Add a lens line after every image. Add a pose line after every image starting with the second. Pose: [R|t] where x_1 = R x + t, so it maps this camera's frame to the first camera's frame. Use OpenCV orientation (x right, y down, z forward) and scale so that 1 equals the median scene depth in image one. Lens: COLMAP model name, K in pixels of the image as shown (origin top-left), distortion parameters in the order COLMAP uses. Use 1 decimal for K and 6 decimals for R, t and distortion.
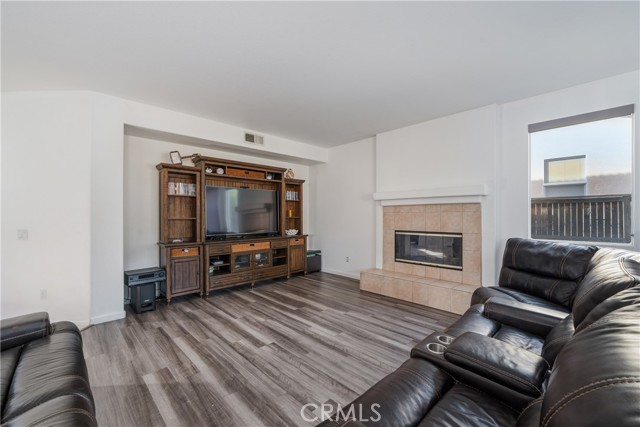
lens RADIAL K [[259.8, 0, 321.3], [0, 259.8, 212.8], [0, 0, 1]] dist [0.003190, -0.000018]
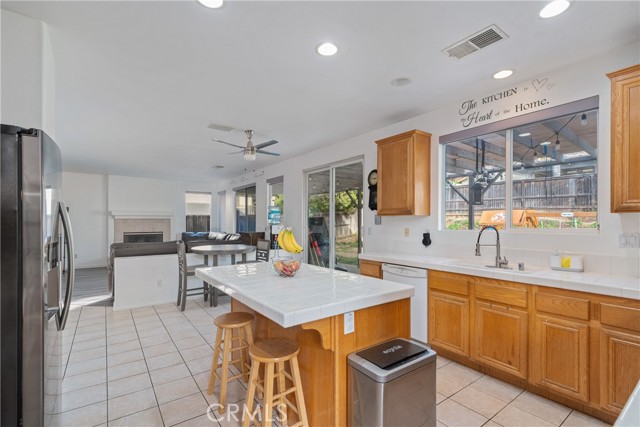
lens RADIAL K [[298.9, 0, 317.2], [0, 298.9, 222.8], [0, 0, 1]] dist [0.003872, -0.000933]
pose [[0.166420, -0.005161, 0.986041, -1.619034], [-0.003602, 0.999976, 0.005842, -0.020261], [-0.986048, -0.004524, 0.166398, -0.673942]]
